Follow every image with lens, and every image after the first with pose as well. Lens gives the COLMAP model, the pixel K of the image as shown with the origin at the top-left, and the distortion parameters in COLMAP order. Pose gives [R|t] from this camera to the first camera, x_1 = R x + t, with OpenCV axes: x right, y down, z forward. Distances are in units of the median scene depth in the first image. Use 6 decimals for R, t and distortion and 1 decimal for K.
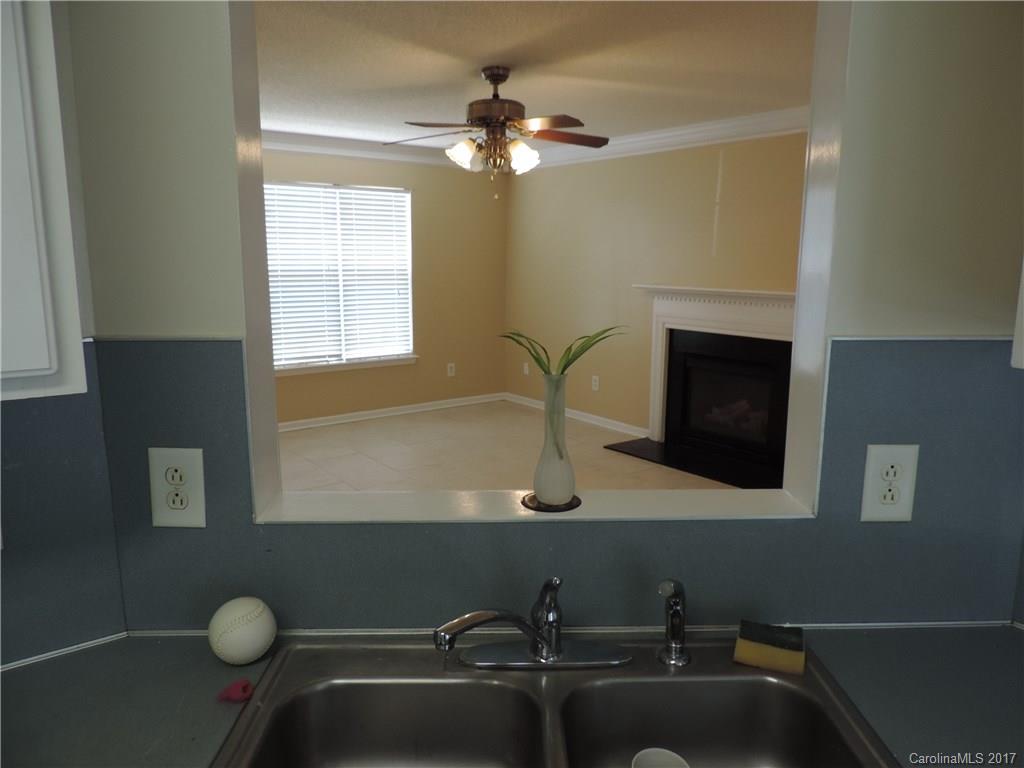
lens RADIAL K [[732.3, 0, 506.5], [0, 732.3, 383.6], [0, 0, 1]] dist [-0.008609, -0.016470]
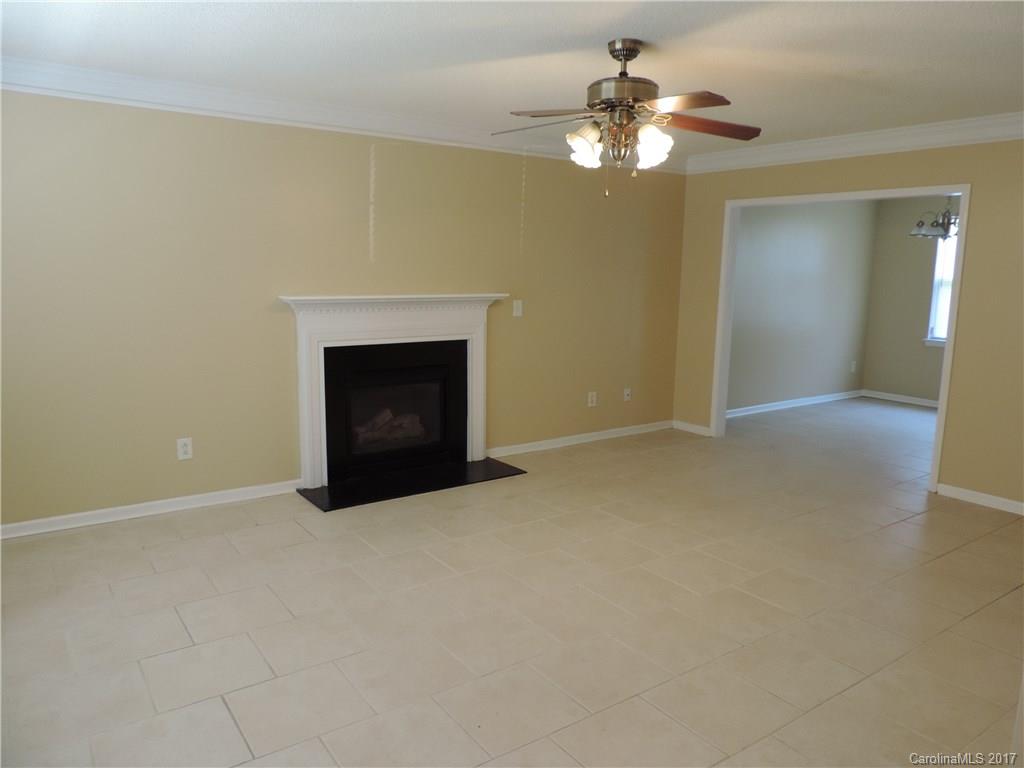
lens RADIAL K [[732.3, 0, 508.3], [0, 732.3, 383.6], [0, 0, 1]] dist [-0.008609, -0.016470]
pose [[0.023872, -0.169347, 0.985267, -0.524965], [0.157529, 0.973873, 0.163572, -0.122633], [-0.987226, 0.151303, 0.049925, 0.675593]]
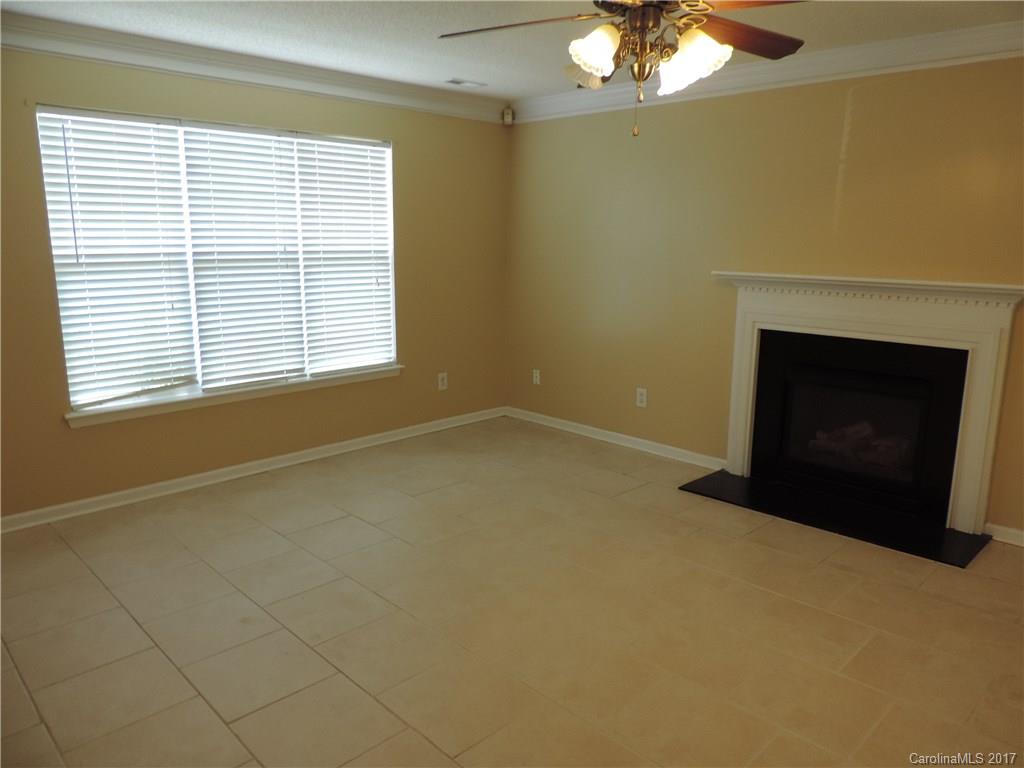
lens RADIAL K [[732.3, 0, 510.2], [0, 732.3, 384.3], [0, 0, 1]] dist [-0.008609, -0.016470]
pose [[0.990275, -0.026233, 0.136628, -0.124114], [0.022448, 0.999322, 0.029169, -0.041228], [-0.137301, -0.025819, 0.990193, 0.254334]]
